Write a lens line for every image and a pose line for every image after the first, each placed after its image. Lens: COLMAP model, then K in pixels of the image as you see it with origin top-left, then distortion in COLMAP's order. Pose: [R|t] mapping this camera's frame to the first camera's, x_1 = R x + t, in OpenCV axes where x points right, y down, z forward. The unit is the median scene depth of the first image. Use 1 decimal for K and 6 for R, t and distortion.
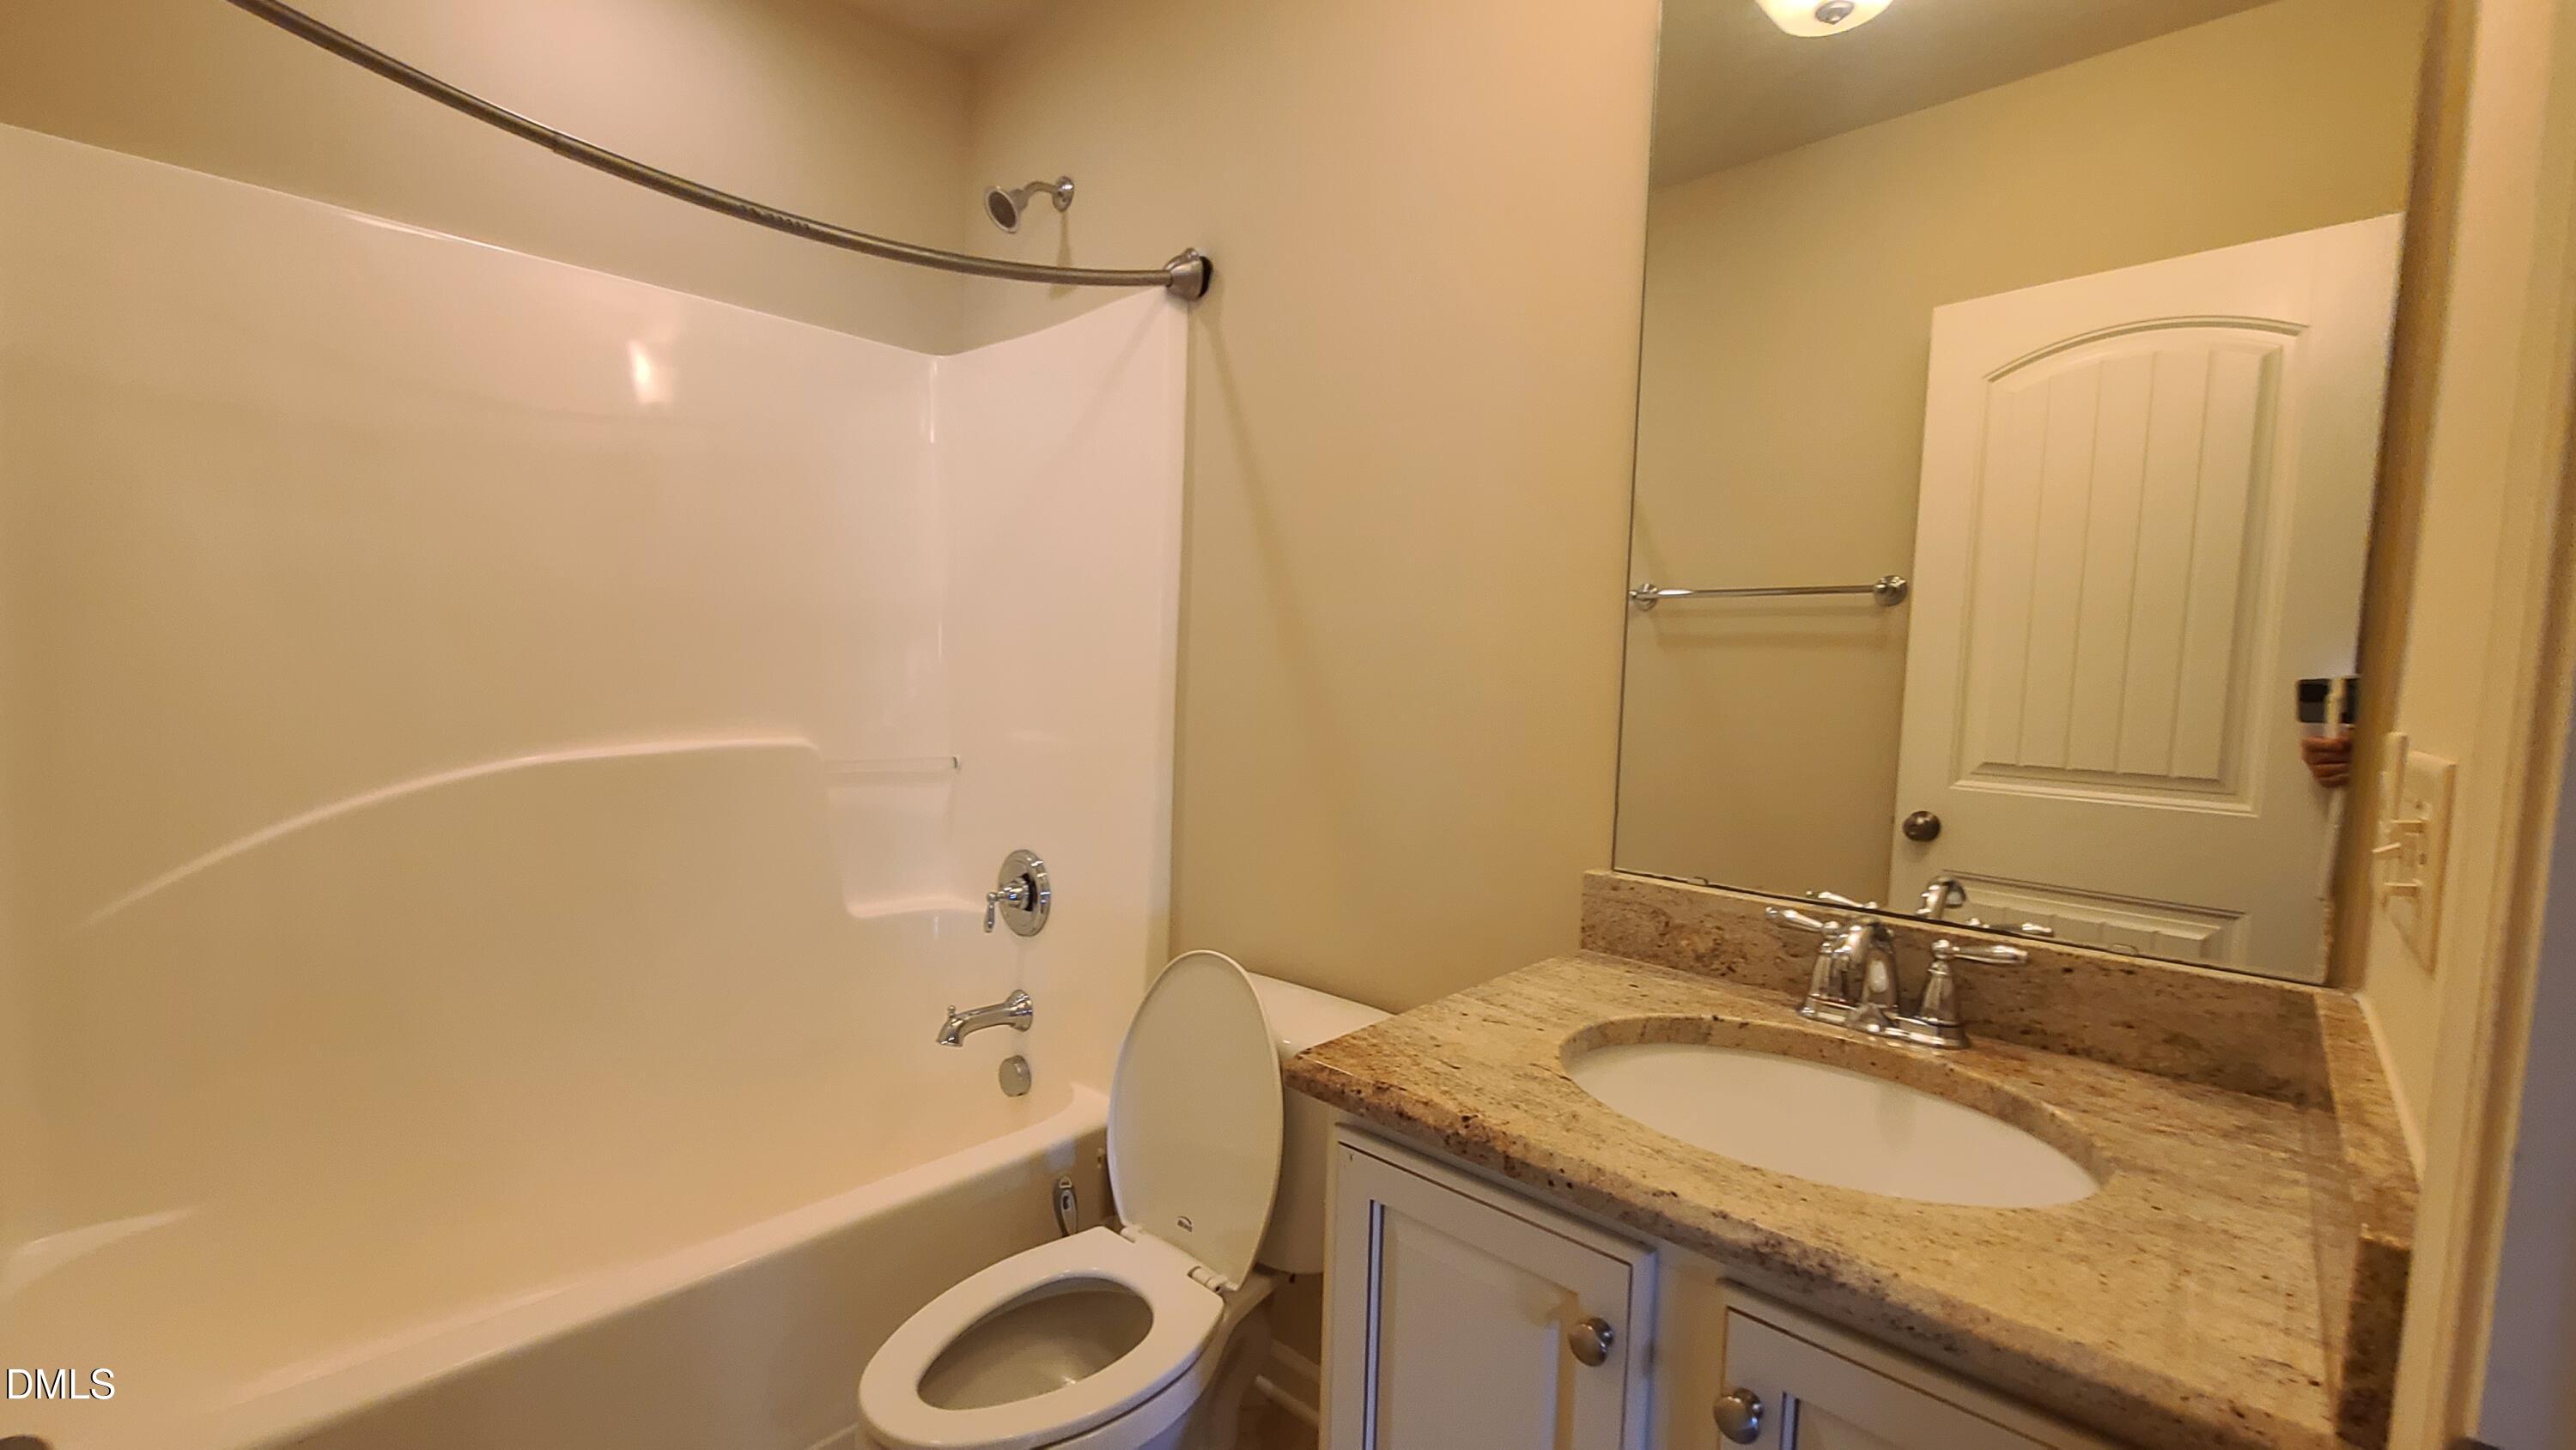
lens RADIAL K [[1055.5, 0, 1287.9], [0, 1055.5, 731.6], [0, 0, 1]] dist [-0.002011, -0.002172]
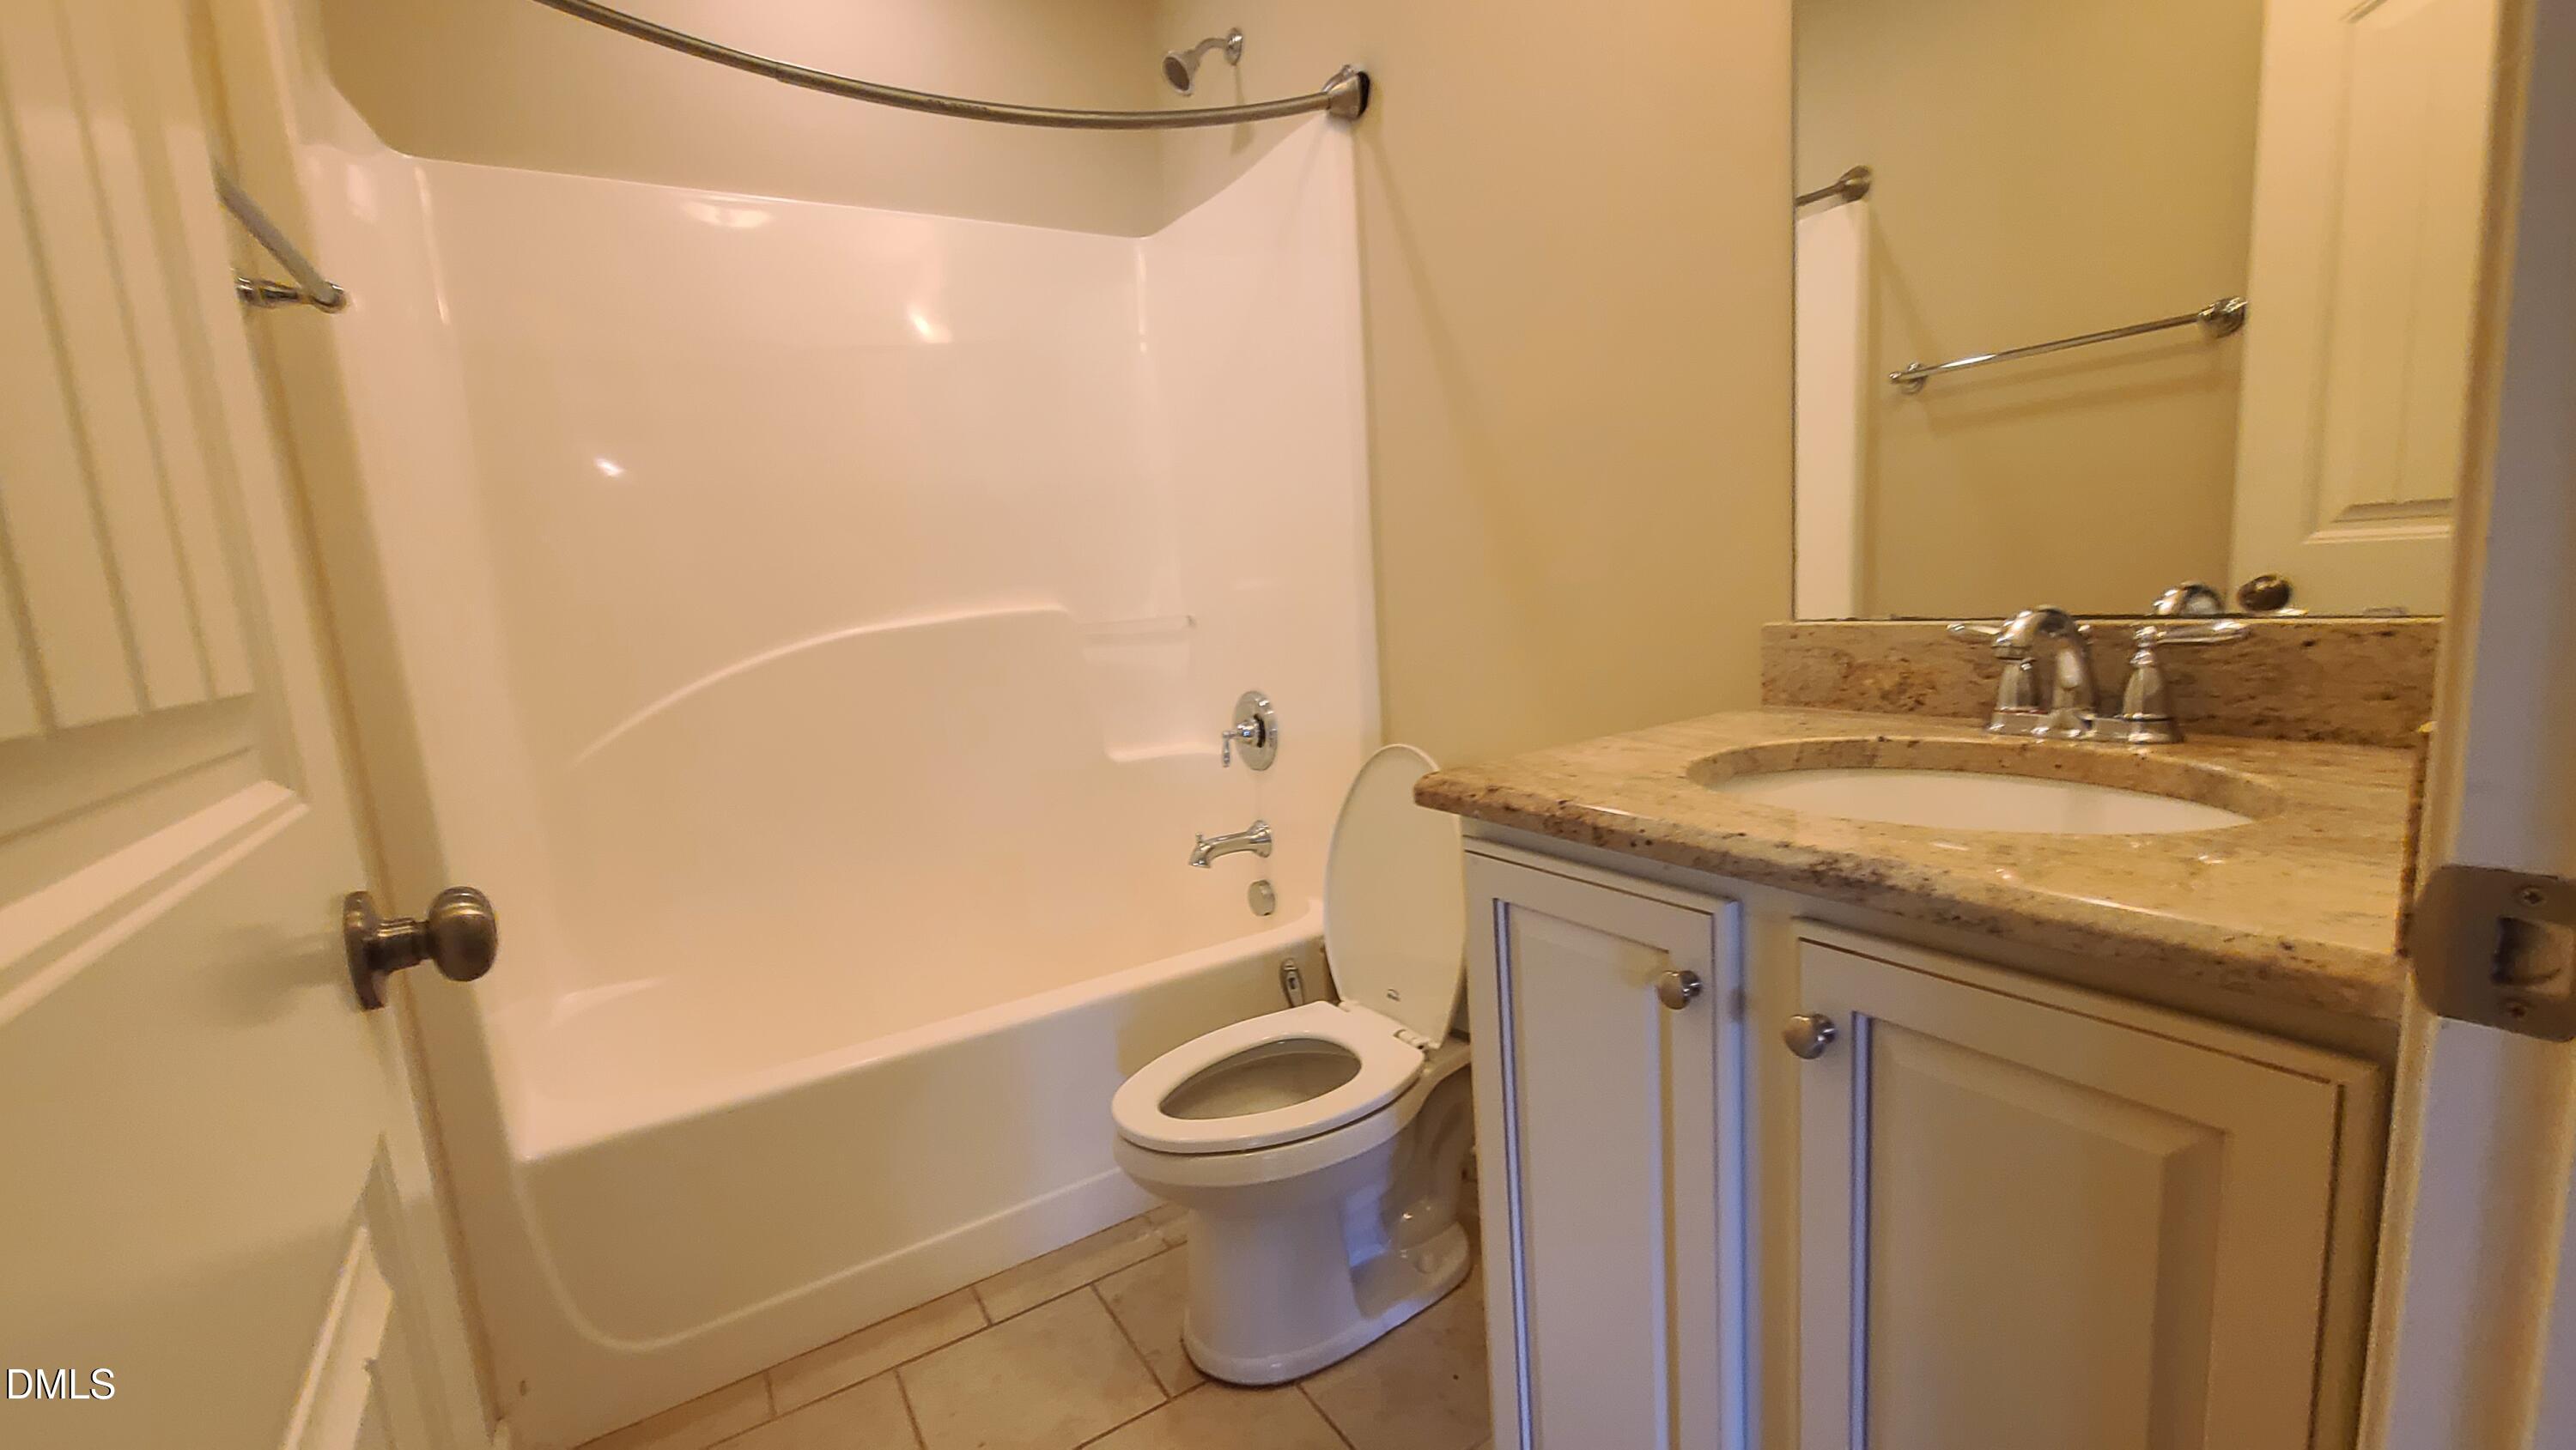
lens RADIAL K [[1055.5, 0, 1280.0], [0, 1055.5, 730.1], [0, 0, 1]] dist [-0.002011, -0.002172]
pose [[0.959484, -0.056358, -0.276071, 0.120970], [0.080285, 0.993860, 0.076142, 0.121208], [0.270084, -0.095221, 0.958117, -0.047643]]
